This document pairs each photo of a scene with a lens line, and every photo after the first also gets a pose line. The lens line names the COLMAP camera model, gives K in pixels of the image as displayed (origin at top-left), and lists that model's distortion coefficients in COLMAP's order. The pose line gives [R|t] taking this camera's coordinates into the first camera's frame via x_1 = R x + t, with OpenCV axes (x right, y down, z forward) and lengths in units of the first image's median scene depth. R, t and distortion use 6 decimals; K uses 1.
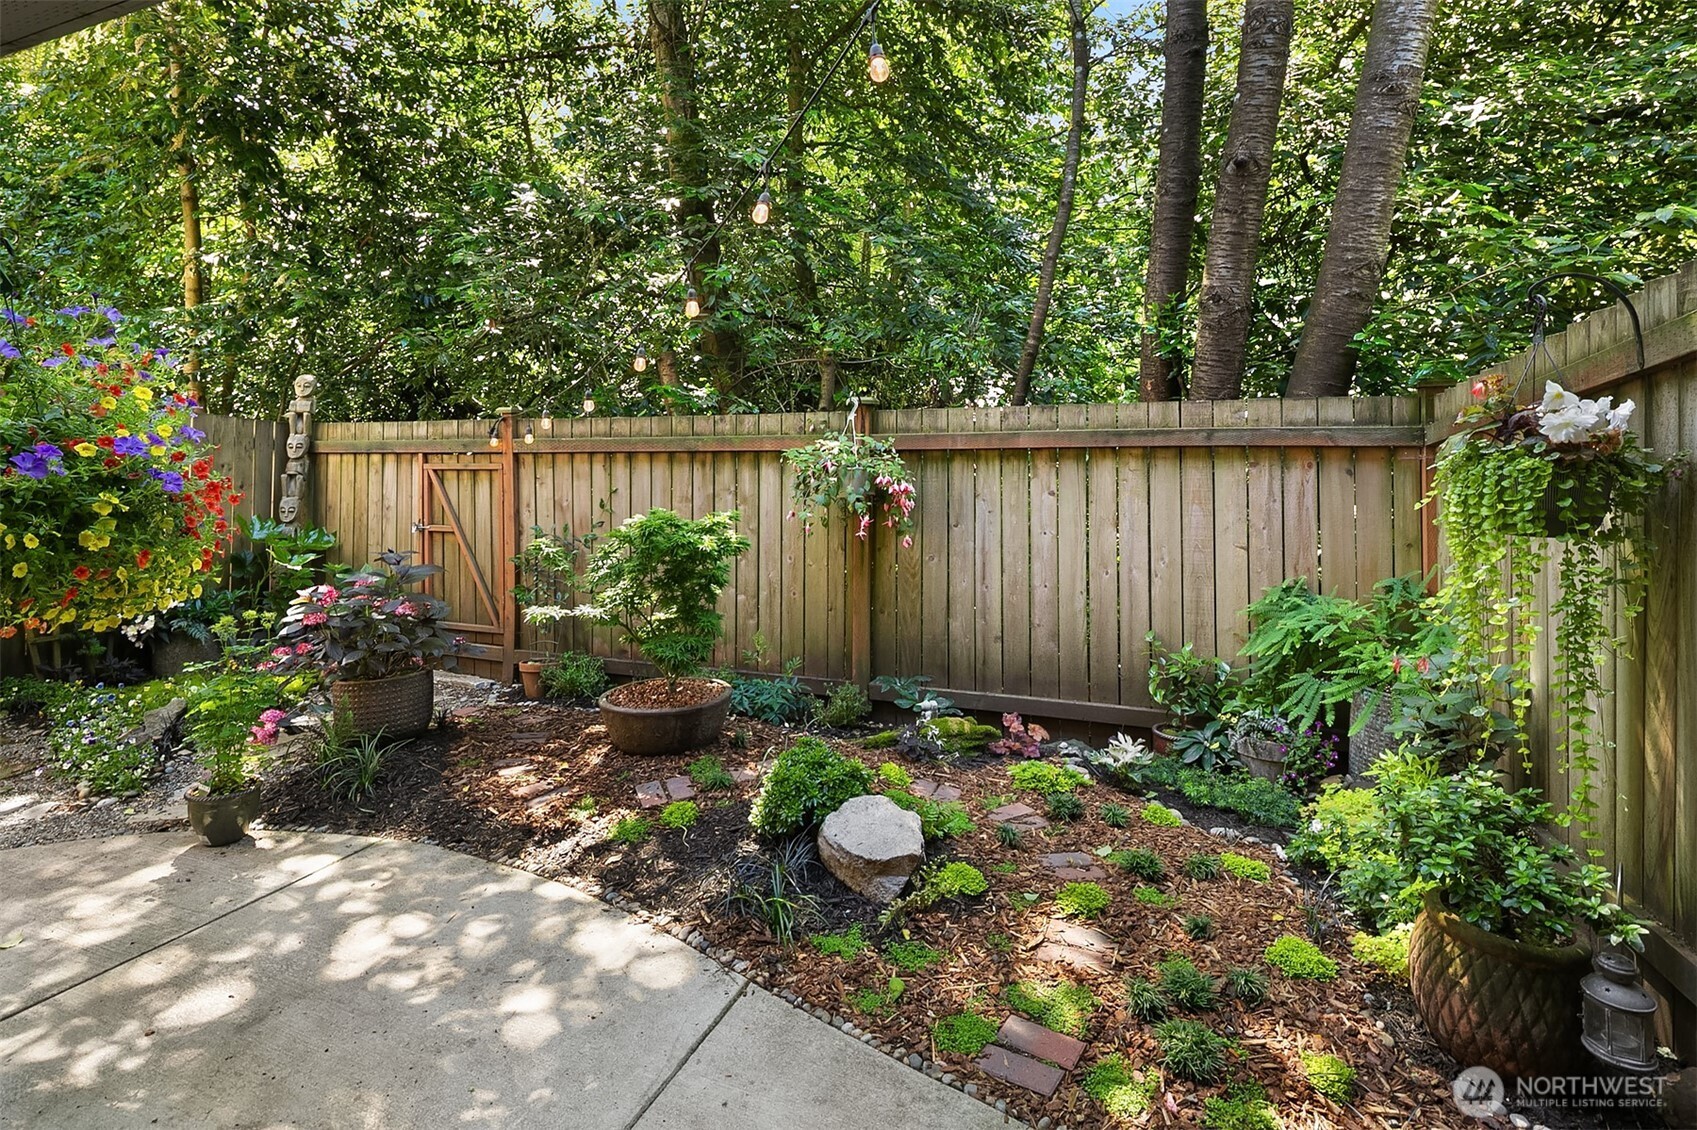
lens RADIAL K [[824.5, 0, 817.2], [0, 824.5, 425.0], [0, 0, 1]] dist [0.002602, -0.000248]
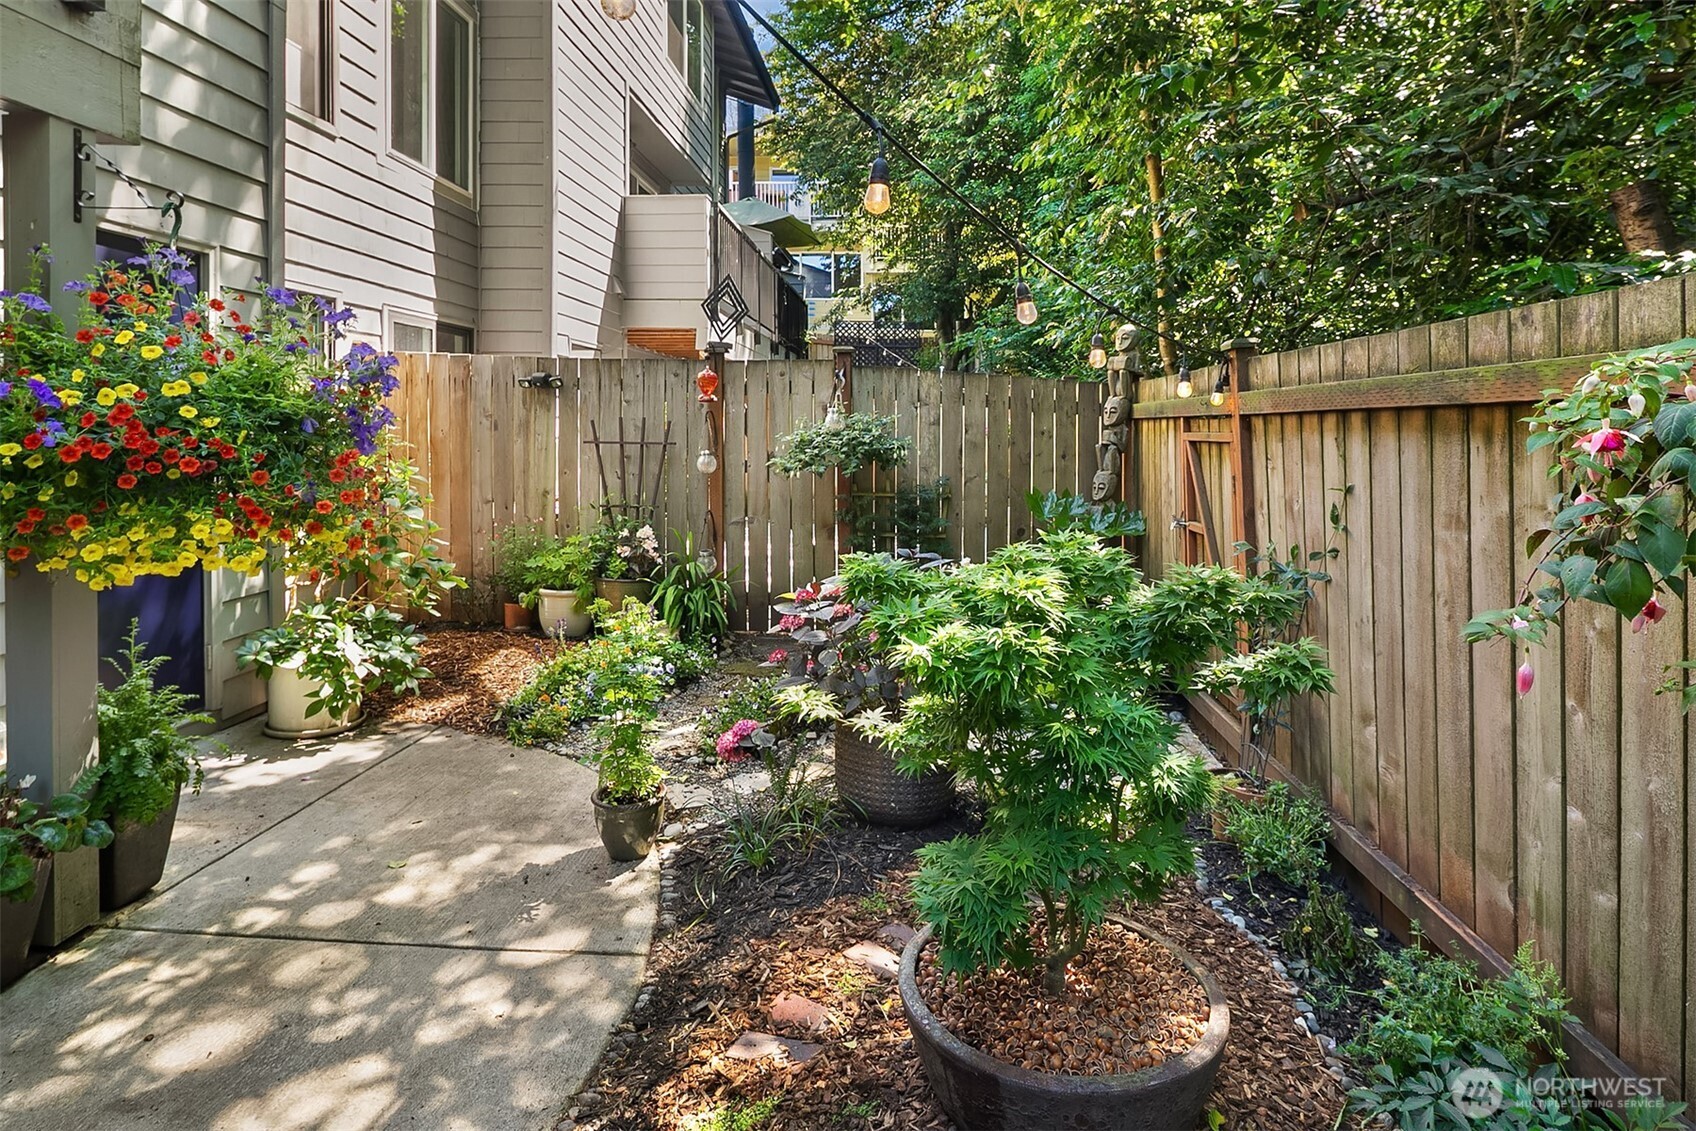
lens RADIAL K [[883.4, 0, 828.3], [0, 883.4, 421.2], [0, 0, 1]] dist [0.000376, -0.000413]
pose [[0.342303, -0.002450, -0.939586, 0.144774], [0.029701, 0.999525, 0.008214, 0.026310], [0.939120, -0.030718, 0.342213, 0.543226]]
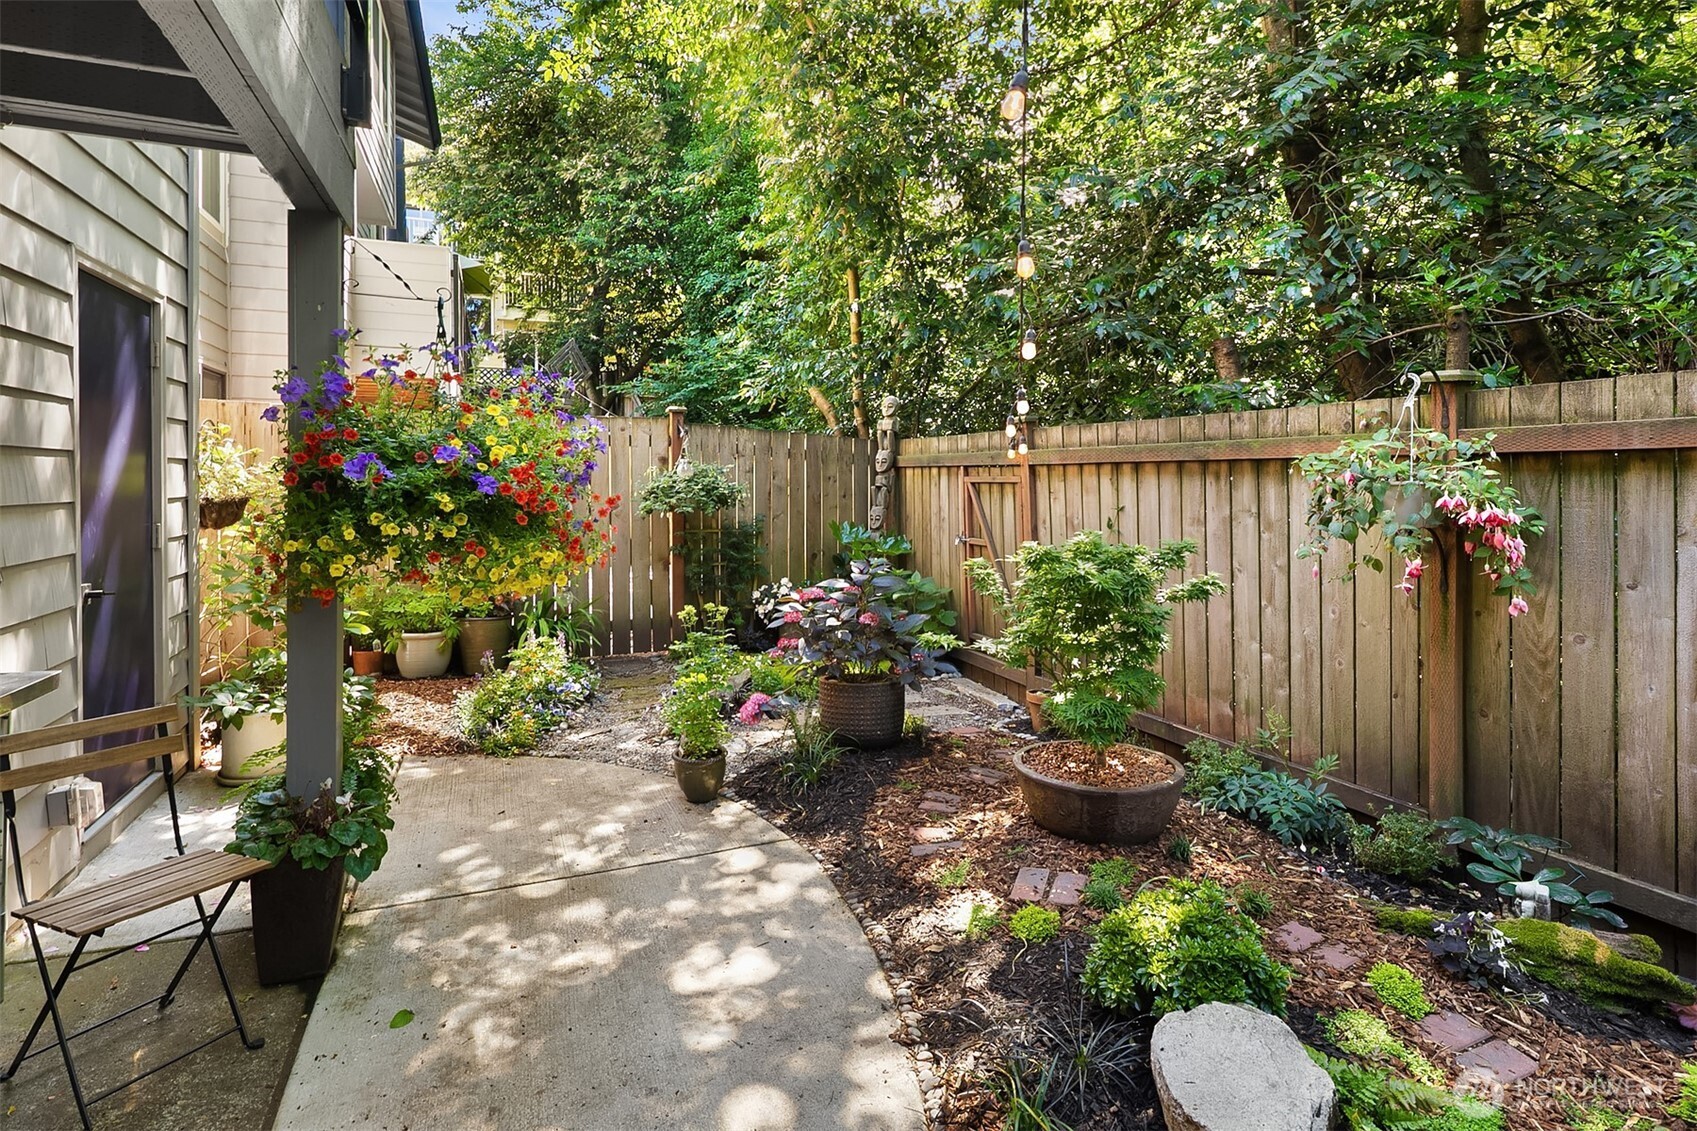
lens RADIAL K [[841.1, 0, 834.6], [0, 841.1, 462.8], [0, 0, 1]] dist [0.001046, -0.003909]
pose [[0.714745, -0.009878, -0.699316, 0.150685], [0.028546, 0.999479, 0.015057, 0.011939], [0.698803, -0.030725, 0.714654, 0.183974]]
